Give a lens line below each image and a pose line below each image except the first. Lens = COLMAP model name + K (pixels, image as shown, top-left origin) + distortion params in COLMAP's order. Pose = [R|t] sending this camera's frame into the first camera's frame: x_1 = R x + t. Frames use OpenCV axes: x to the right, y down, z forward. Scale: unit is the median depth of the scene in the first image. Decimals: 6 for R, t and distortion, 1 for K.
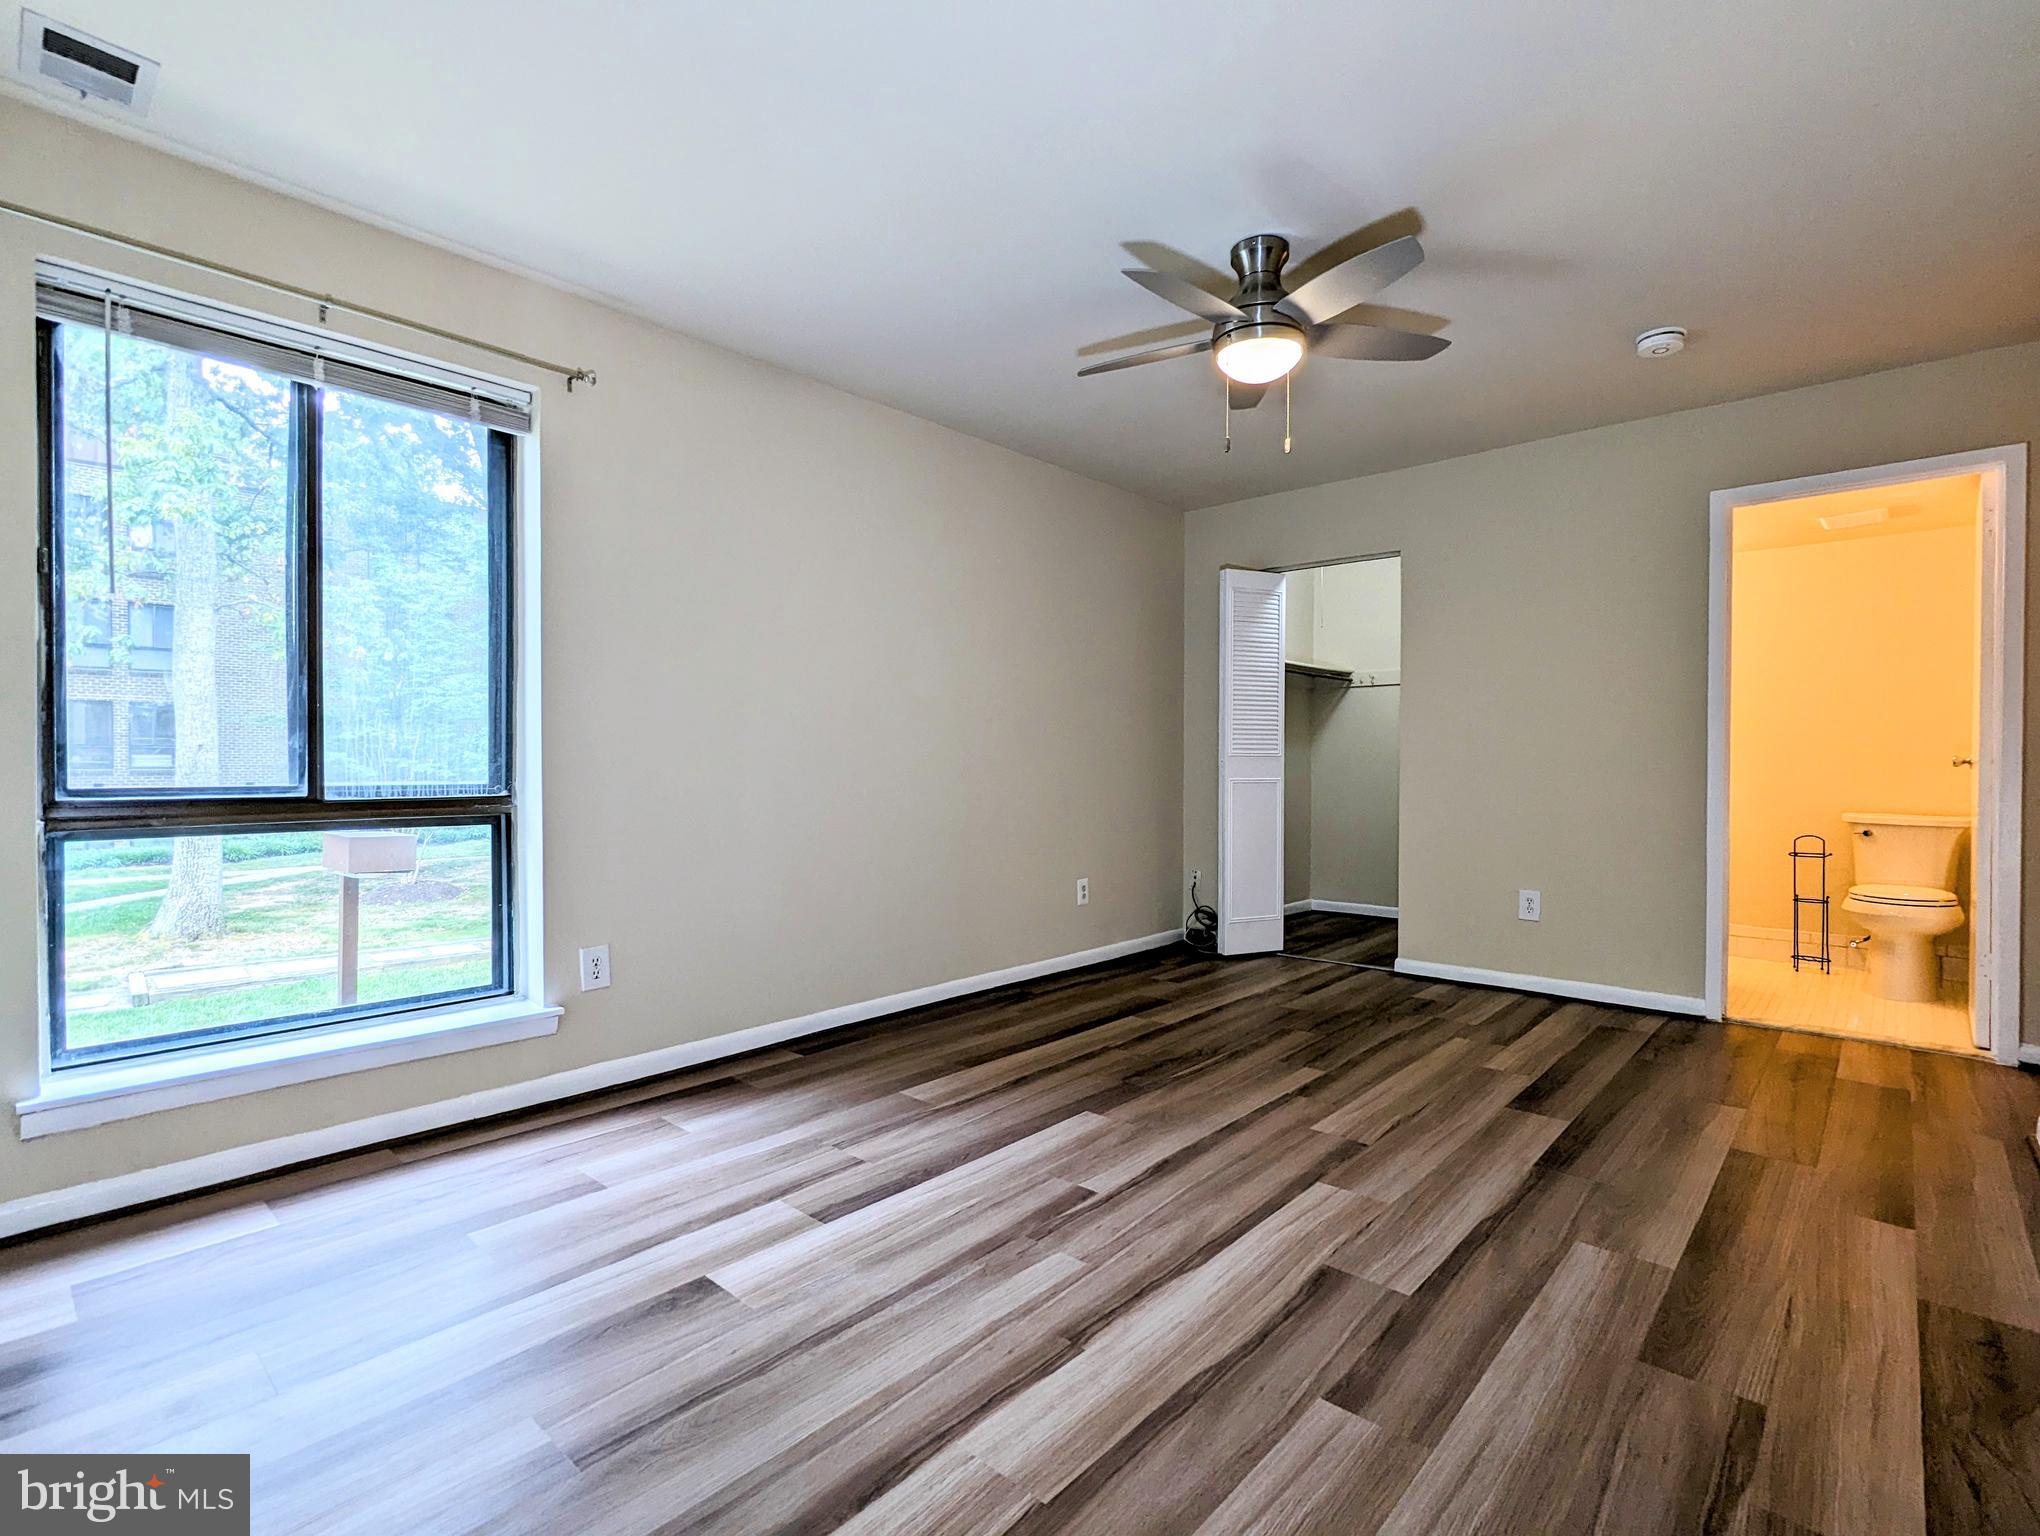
lens RADIAL K [[966.8, 0, 1019.0], [0, 966.8, 774.9], [0, 0, 1]] dist [-0.000040, 0.000718]
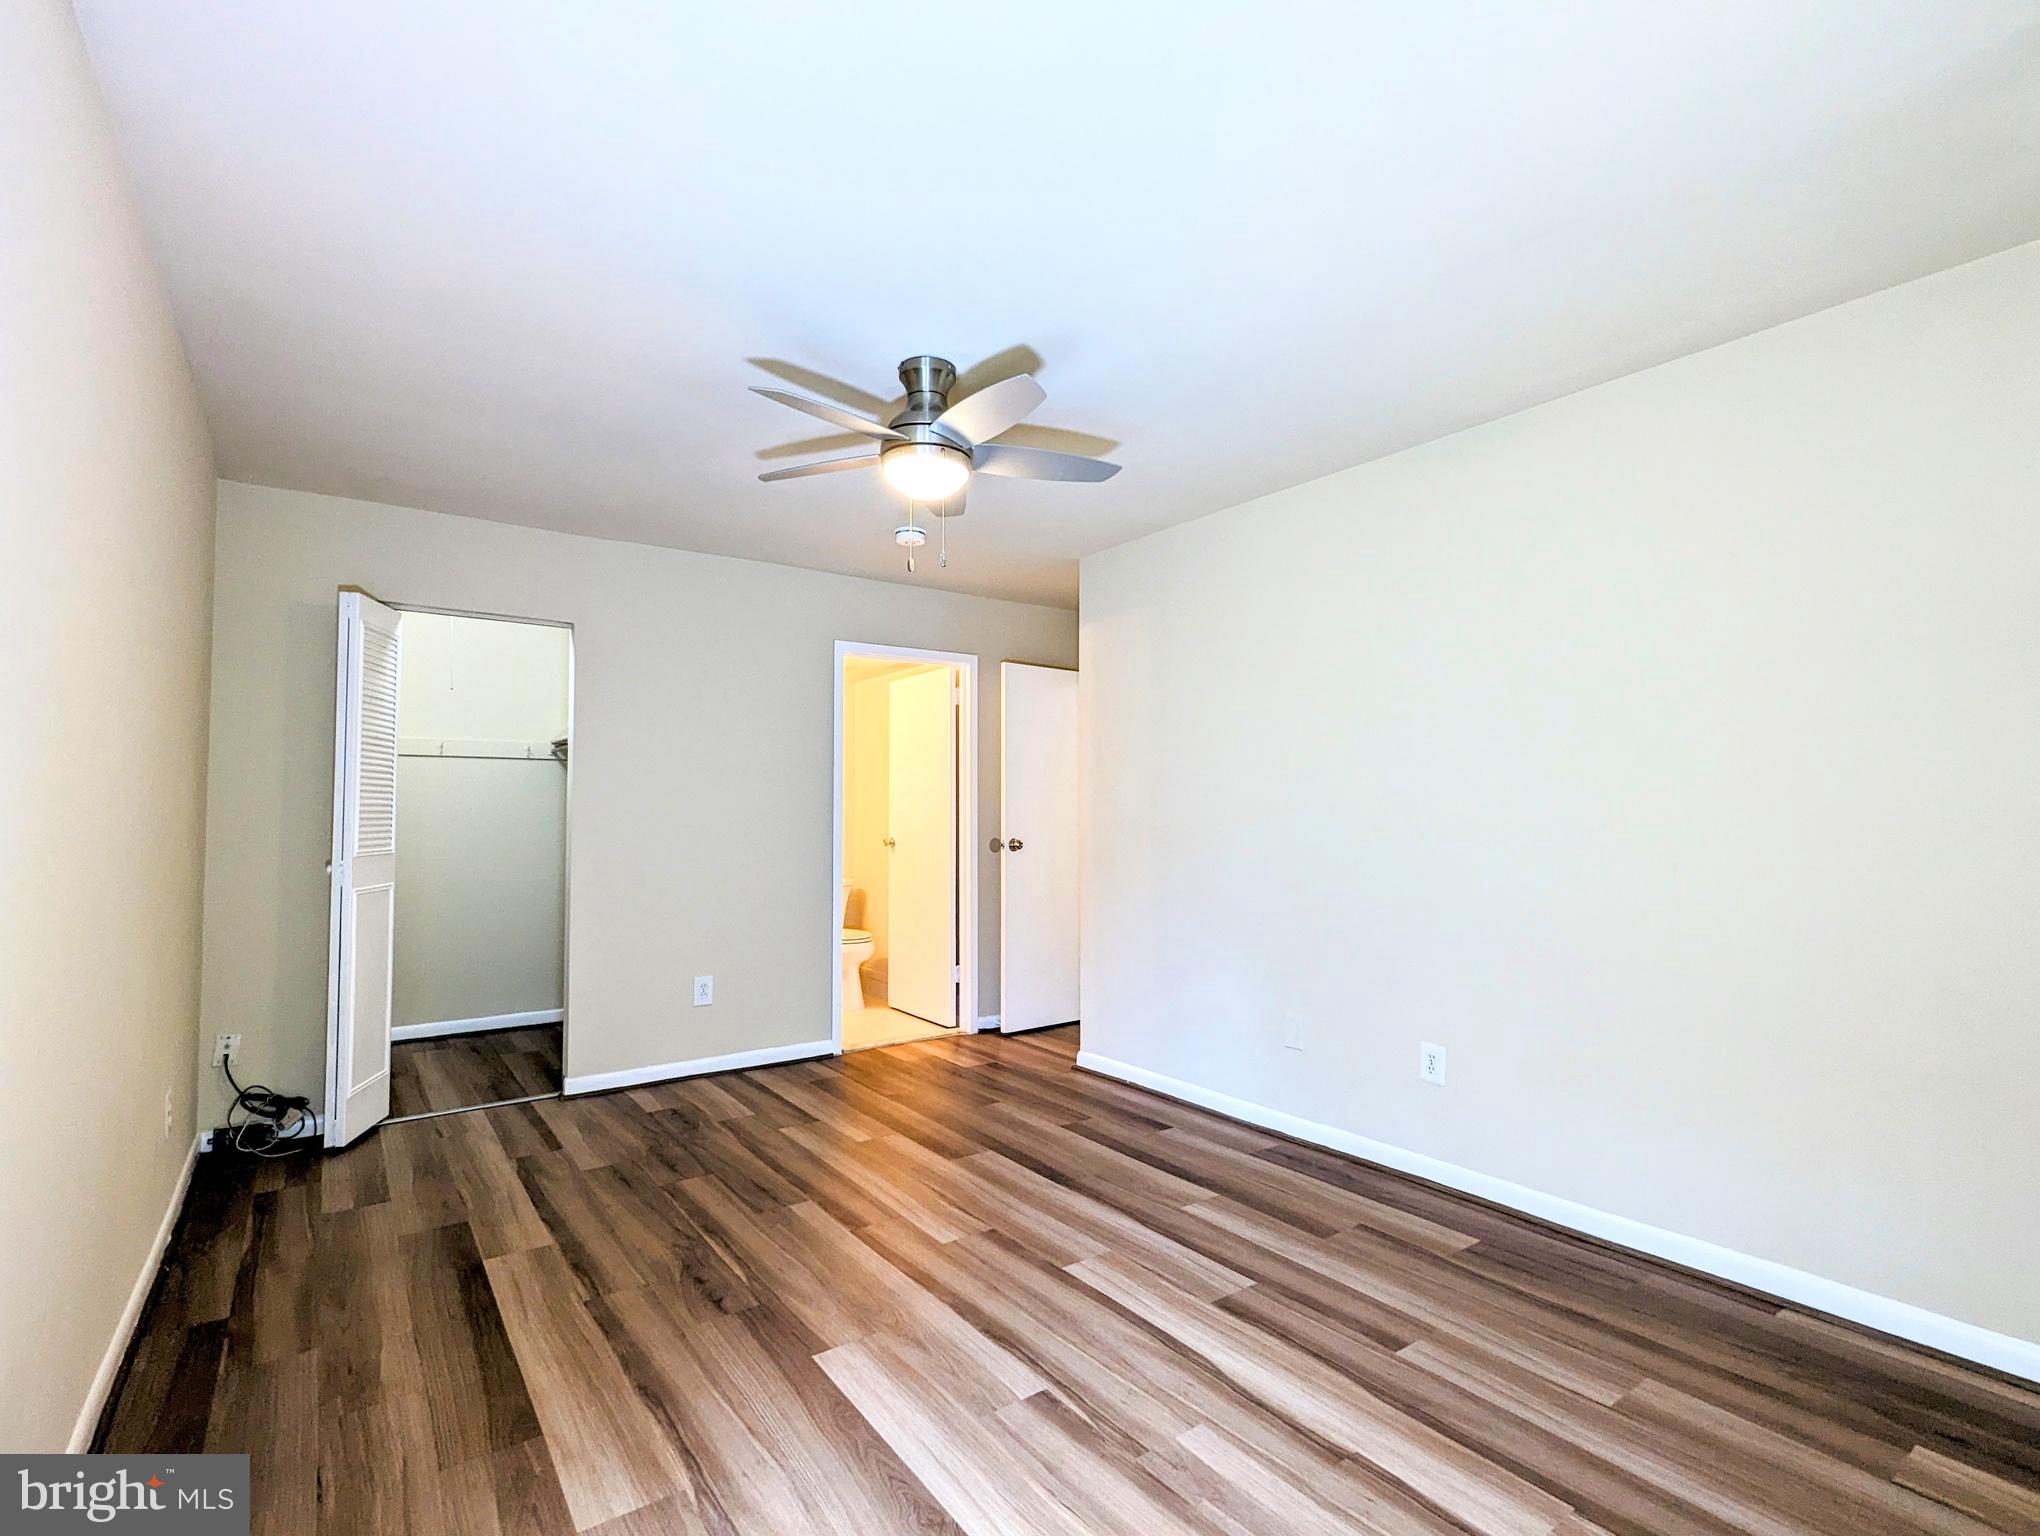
lens RADIAL K [[970.9, 0, 1020.0], [0, 970.9, 768.0], [0, 0, 1]] dist [0.005390, 0.001032]
pose [[0.208154, 0.044585, 0.977079, -0.745059], [0.012597, 0.998755, -0.048258, -0.085448], [-0.978015, 0.022353, 0.207333, 0.749144]]
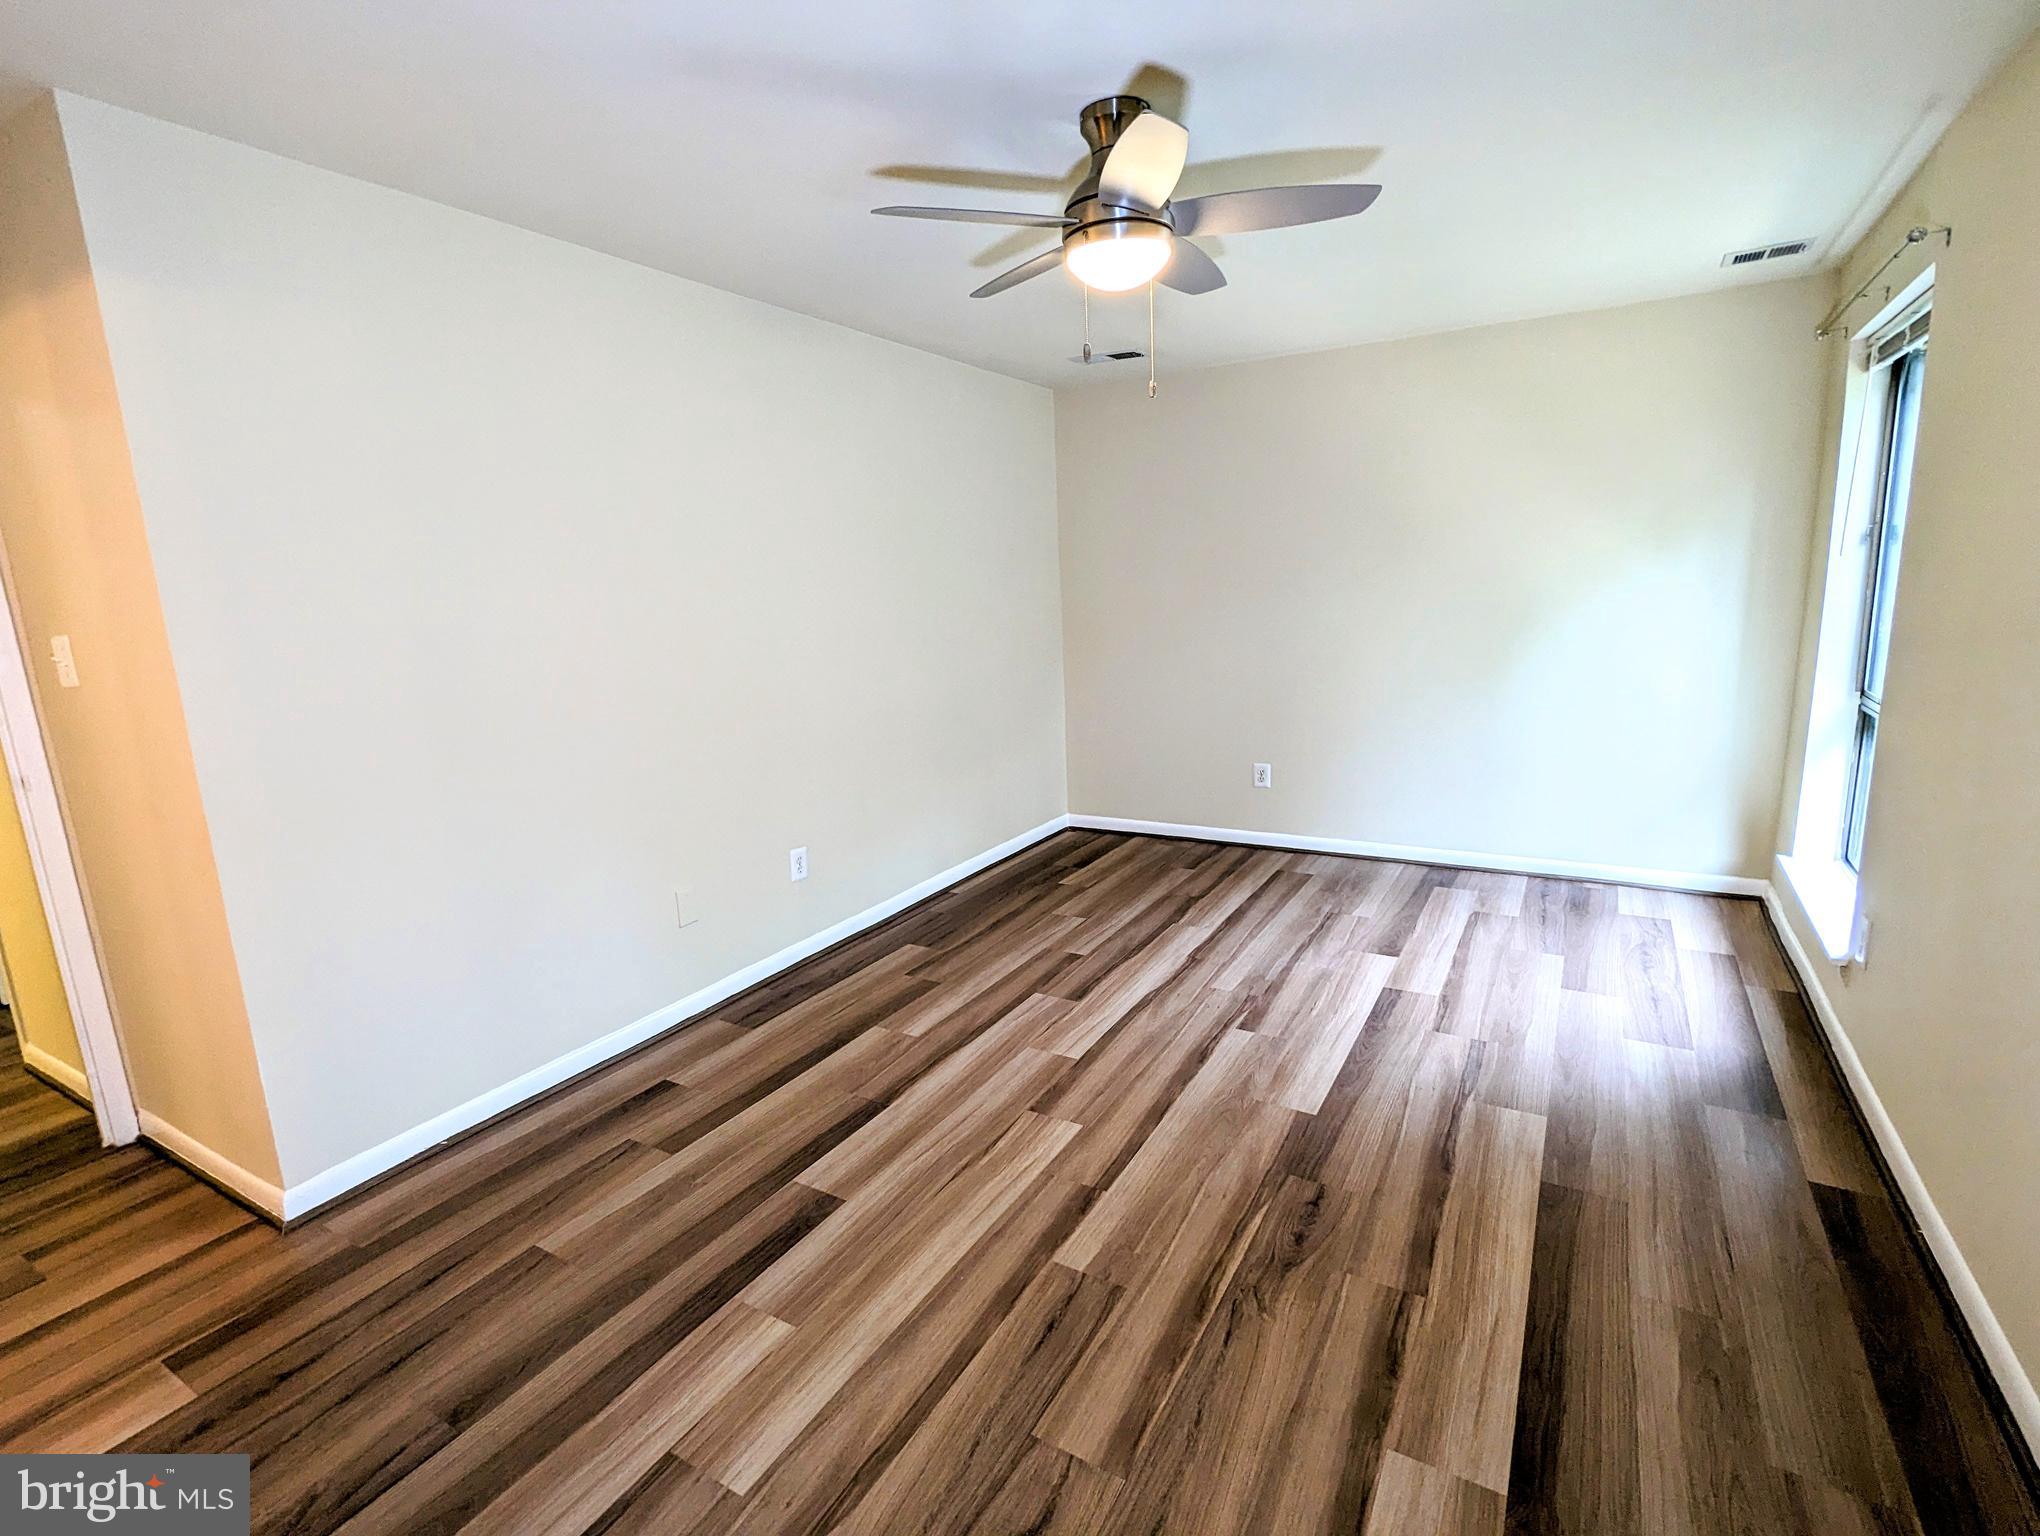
lens RADIAL K [[966.8, 0, 1019.0], [0, 966.8, 774.9], [0, 0, 1]] dist [-0.000040, 0.000718]
pose [[-0.978327, 0.078718, -0.191520, 0.553728], [0.038256, 0.977713, 0.206433, -0.186885], [0.203502, 0.194632, -0.959534, 1.967568]]
